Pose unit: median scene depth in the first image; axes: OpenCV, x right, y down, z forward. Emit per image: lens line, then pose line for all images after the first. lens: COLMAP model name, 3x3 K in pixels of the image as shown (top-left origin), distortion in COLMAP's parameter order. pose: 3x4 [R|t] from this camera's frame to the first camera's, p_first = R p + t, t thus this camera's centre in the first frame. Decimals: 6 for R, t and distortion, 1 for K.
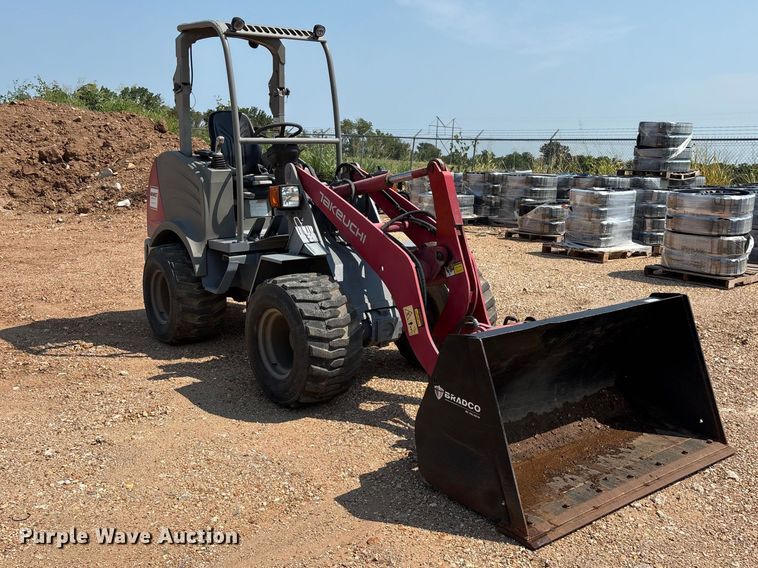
lens RADIAL K [[747.3, 0, 392.9], [0, 747.3, 282.5], [0, 0, 1]] dist [0.092465, 0.000040]
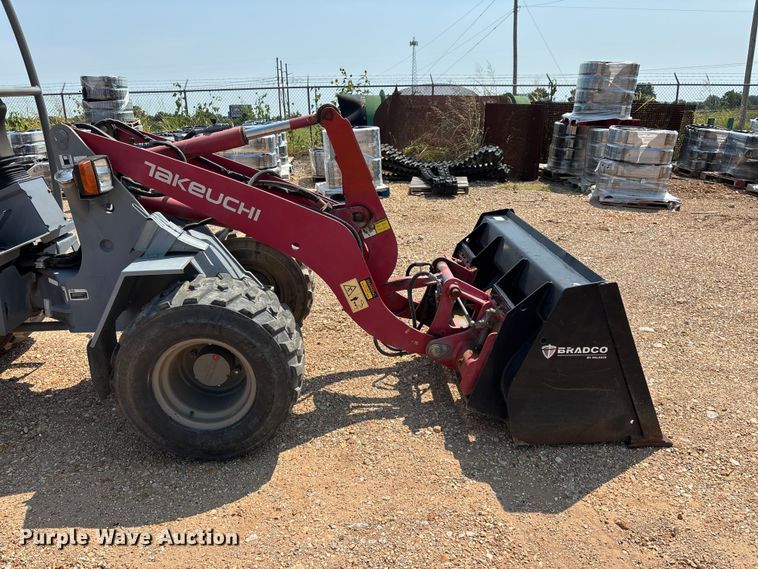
lens RADIAL K [[572.1, 0, 372.1], [0, 572.1, 291.4], [0, 0, 1]] dist [0.044745, -0.044769]
pose [[0.593702, -0.288008, 0.751378, -0.326132], [0.179854, 0.957627, 0.224952, -0.070488], [-0.784328, 0.001584, 0.620345, 0.399335]]
